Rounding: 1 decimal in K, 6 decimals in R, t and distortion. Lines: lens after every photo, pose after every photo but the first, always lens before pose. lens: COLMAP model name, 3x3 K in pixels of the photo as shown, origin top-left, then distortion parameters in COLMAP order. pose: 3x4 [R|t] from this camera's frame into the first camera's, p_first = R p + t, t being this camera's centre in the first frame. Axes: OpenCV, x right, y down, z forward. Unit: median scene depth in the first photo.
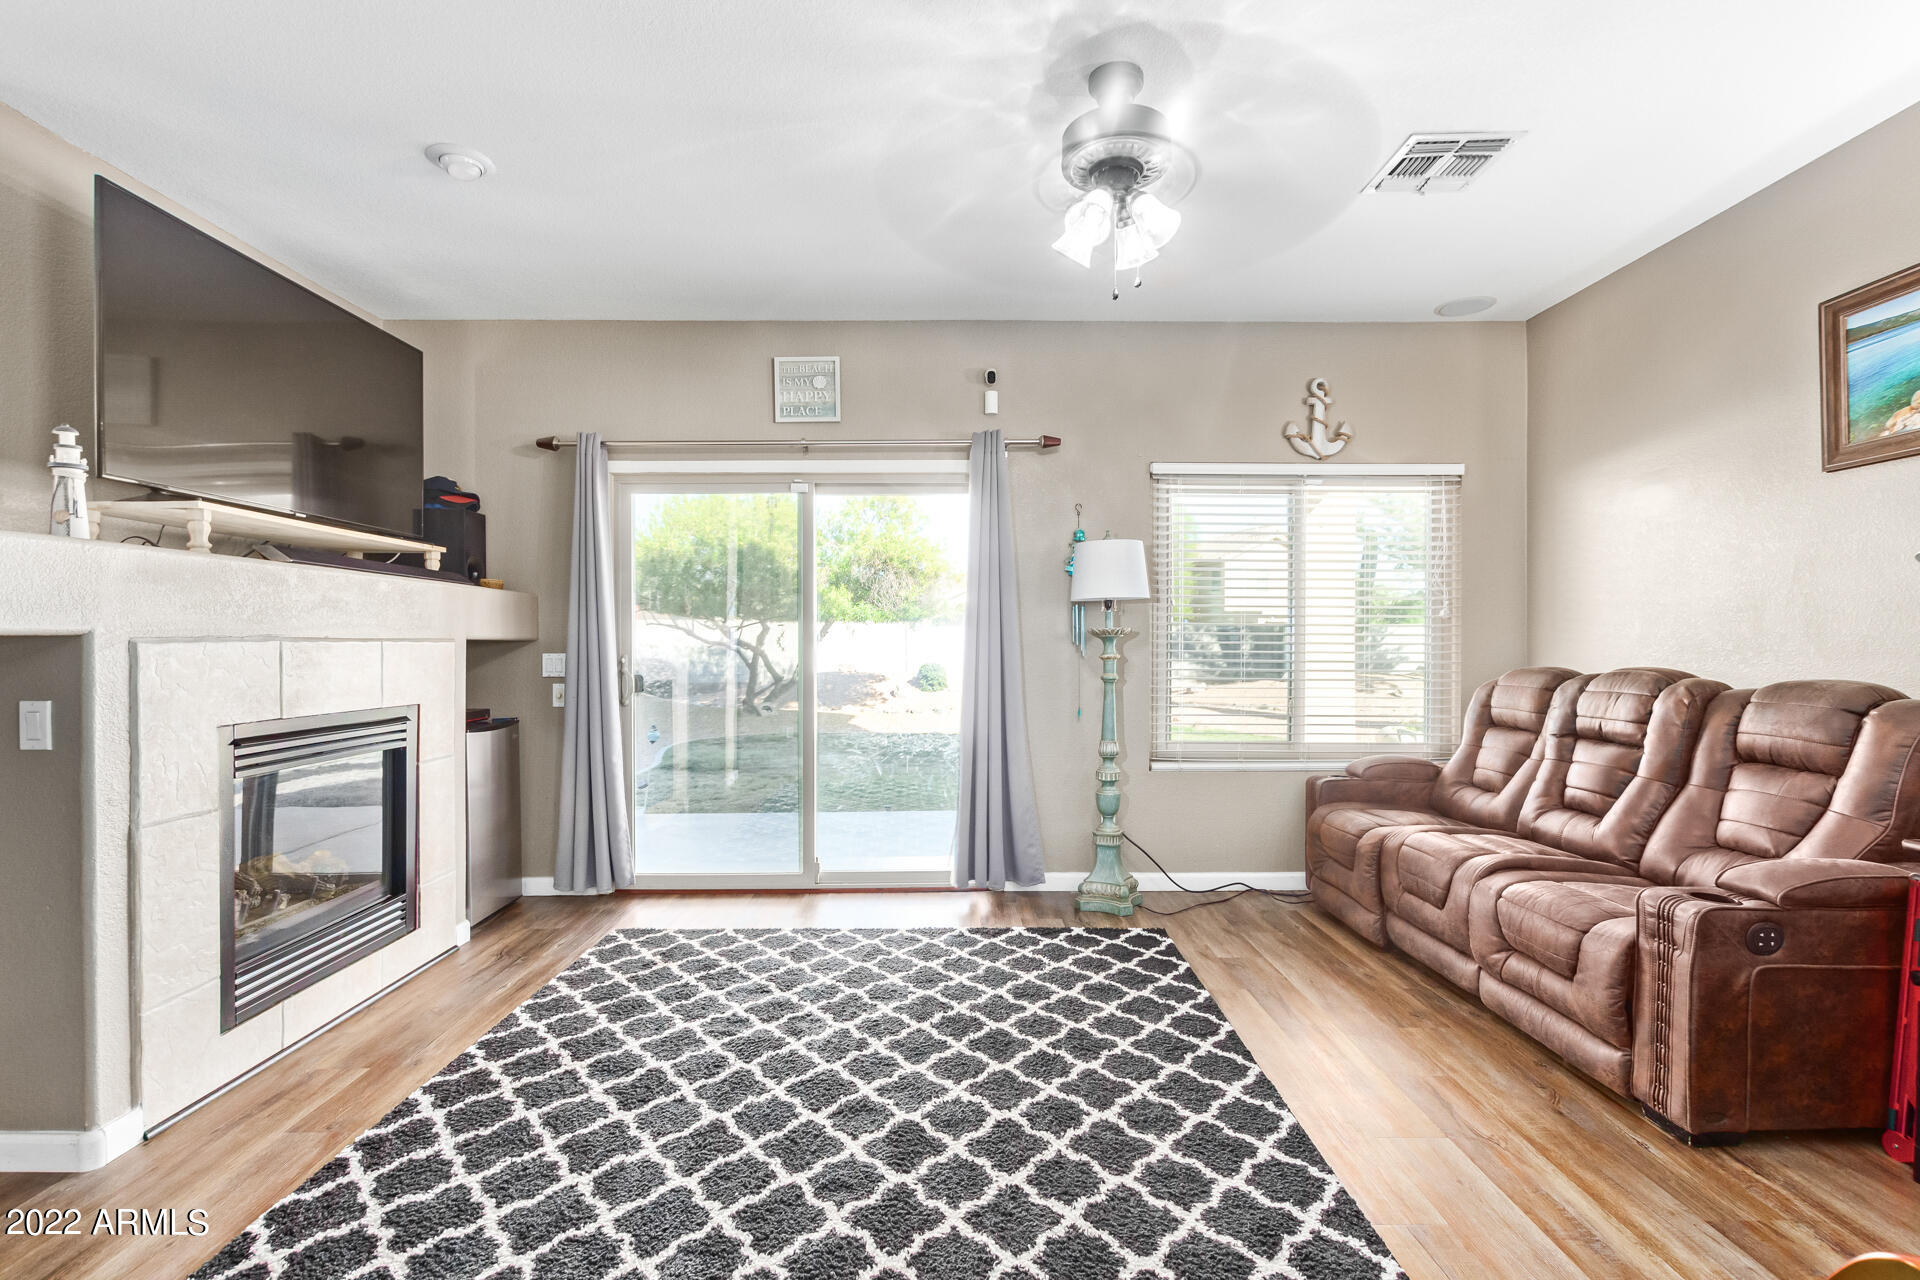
lens RADIAL K [[890.7, 0, 966.1], [0, 890.7, 646.3], [0, 0, 1]] dist [0.005649, -0.003917]
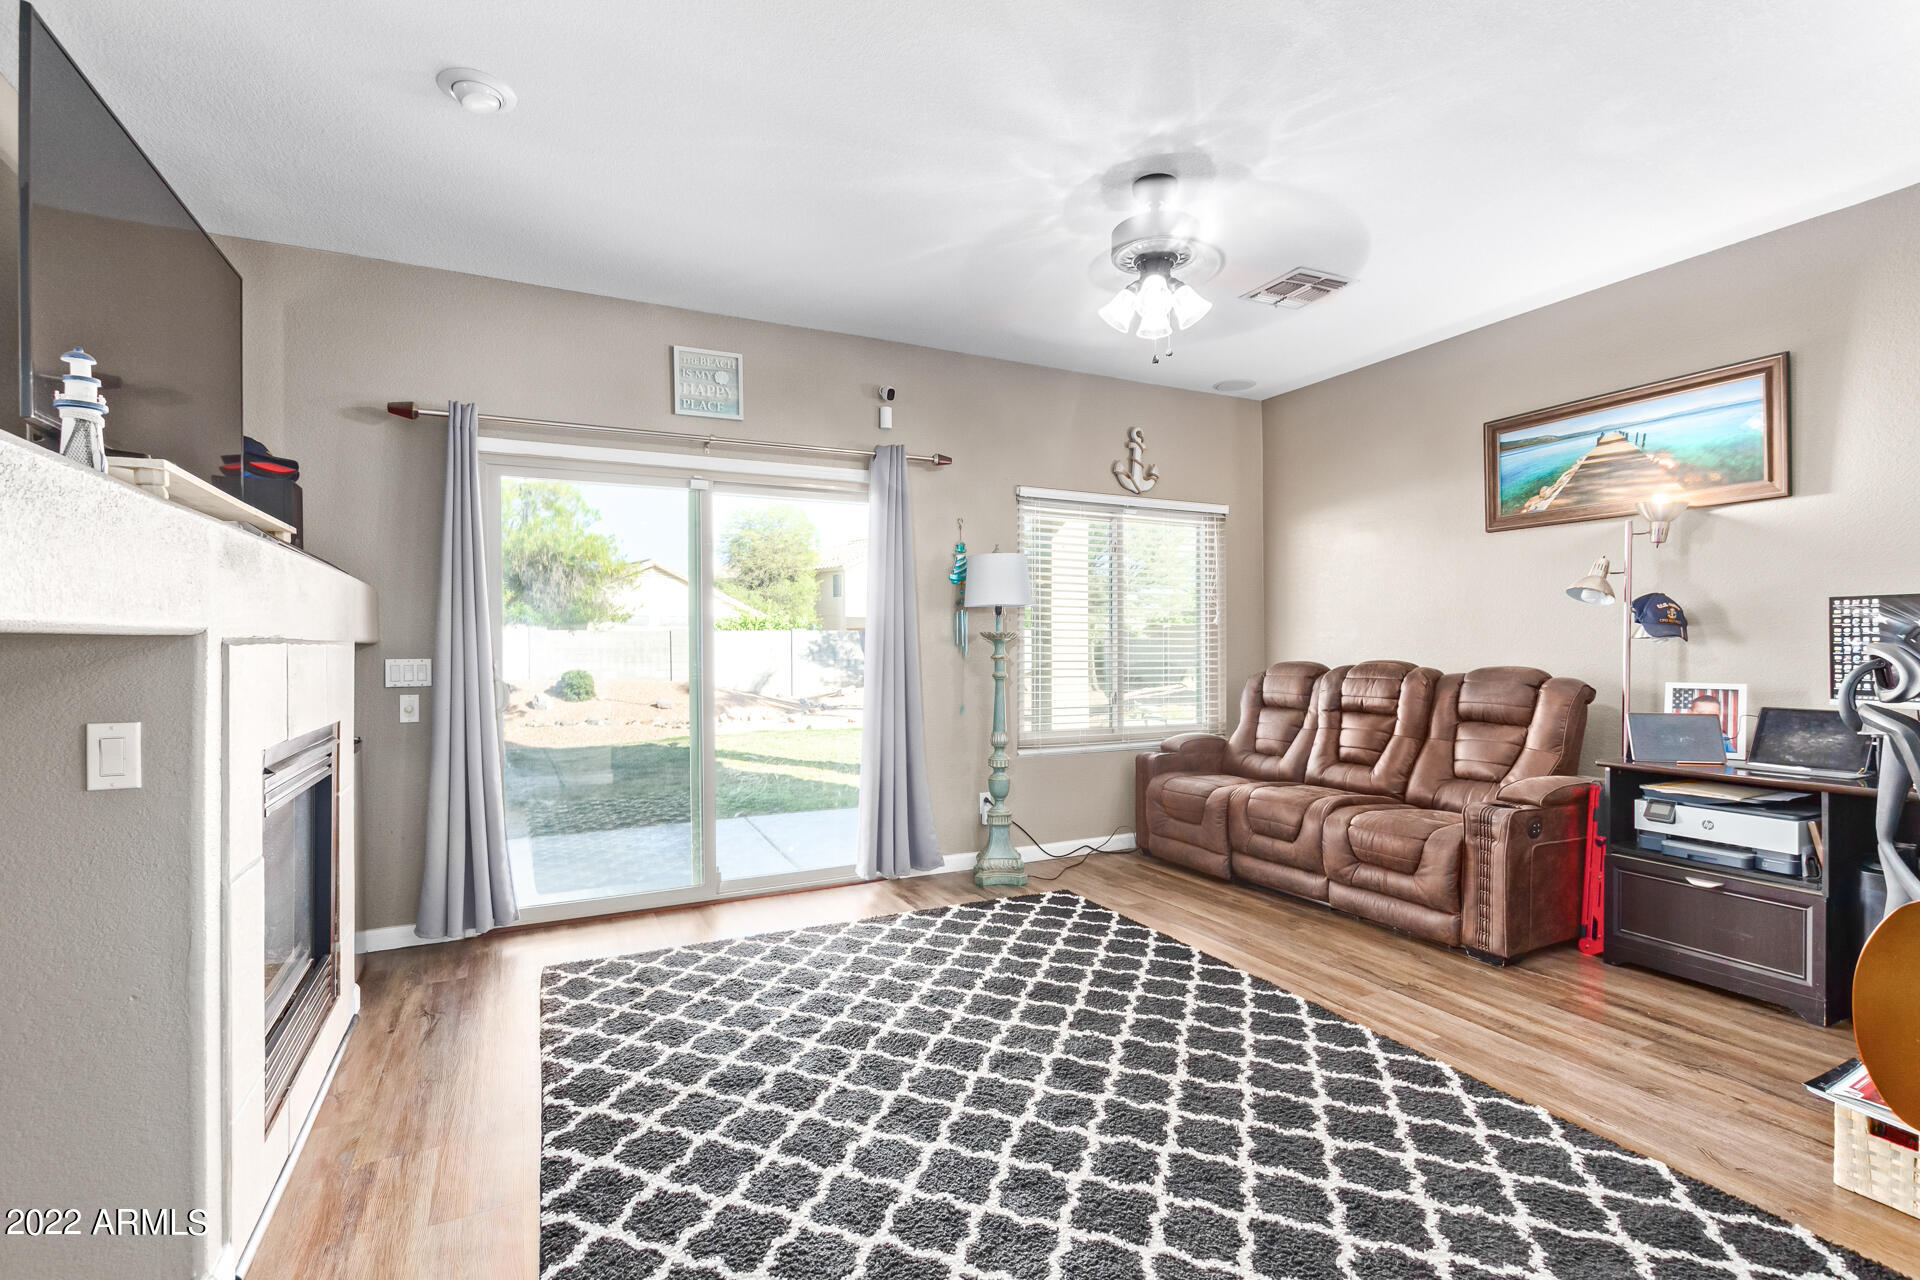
lens RADIAL K [[890.7, 0, 976.7], [0, 890.7, 643.8], [0, 0, 1]] dist [0.005649, -0.003917]
pose [[0.896230, -0.001892, 0.443585, -0.449834], [0.005041, 0.999970, -0.005920, 0.002119], [-0.443561, 0.007542, 0.896213, 0.007808]]
